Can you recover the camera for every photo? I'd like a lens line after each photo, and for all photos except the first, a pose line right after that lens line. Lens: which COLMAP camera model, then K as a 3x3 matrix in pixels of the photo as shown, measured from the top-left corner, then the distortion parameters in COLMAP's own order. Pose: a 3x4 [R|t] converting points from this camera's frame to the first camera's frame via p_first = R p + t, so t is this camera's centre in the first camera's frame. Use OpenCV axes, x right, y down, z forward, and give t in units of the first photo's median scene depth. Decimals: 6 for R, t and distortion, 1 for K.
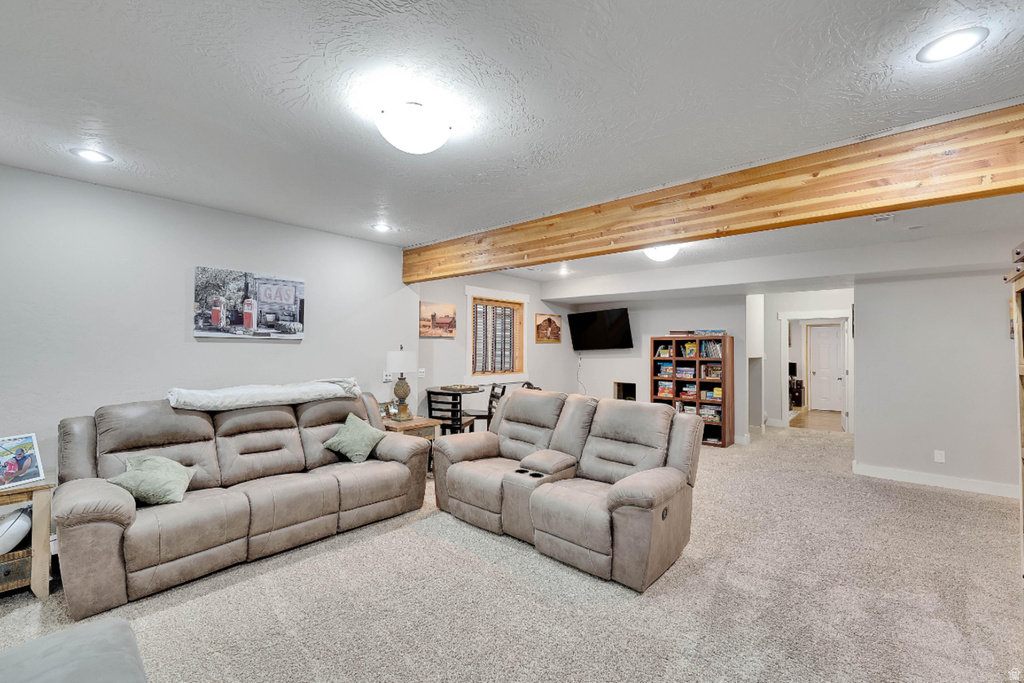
lens RADIAL K [[426.3, 0, 512.5], [0, 426.3, 342.5], [0, 0, 1]] dist [-0.018906, -0.000273]
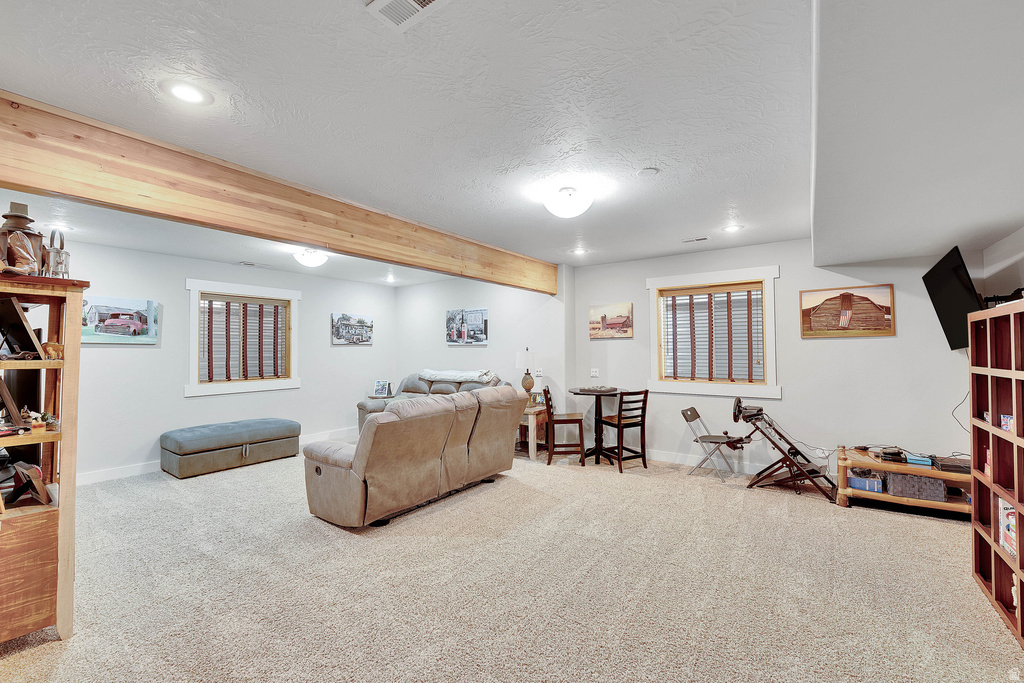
lens RADIAL K [[426.3, 0, 511.6], [0, 426.3, 343.3], [0, 0, 1]] dist [-0.018906, -0.000273]
pose [[0.093697, -0.023851, -0.995315, 1.001354], [0.018170, 0.999587, -0.022243, 0.022159], [0.995435, -0.016000, 0.094091, 0.838310]]
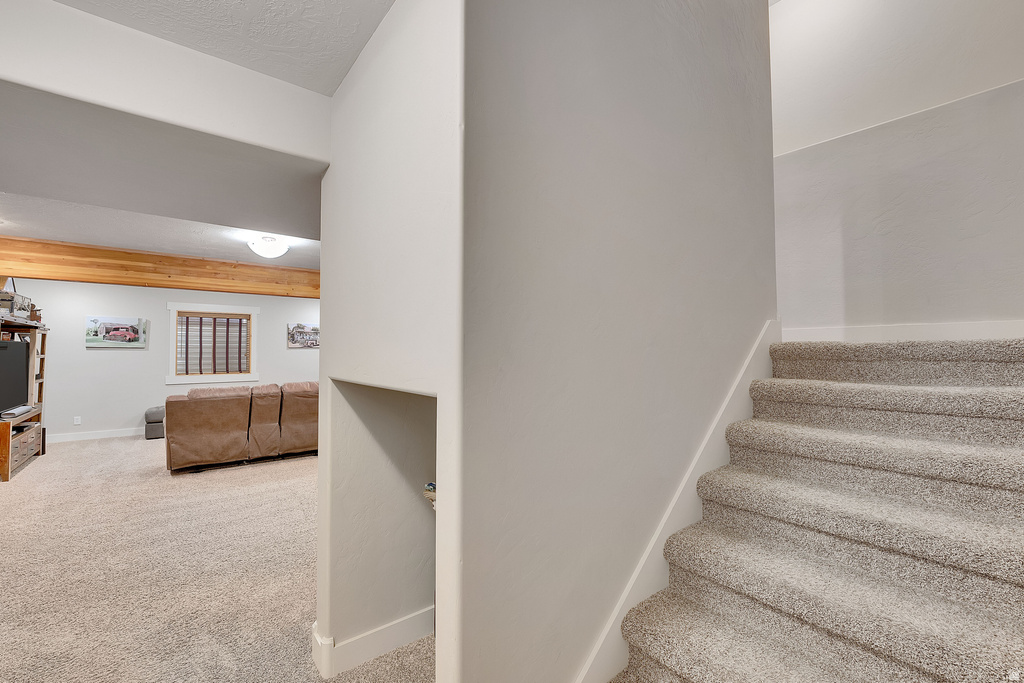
lens RADIAL K [[426.3, 0, 510.0], [0, 426.3, 344.5], [0, 0, 1]] dist [-0.018906, -0.000273]
pose [[-0.175626, -0.025172, -0.984135, 1.269354], [0.012462, 0.999536, -0.027789, 0.039678], [0.984378, -0.017145, -0.175231, 2.247987]]
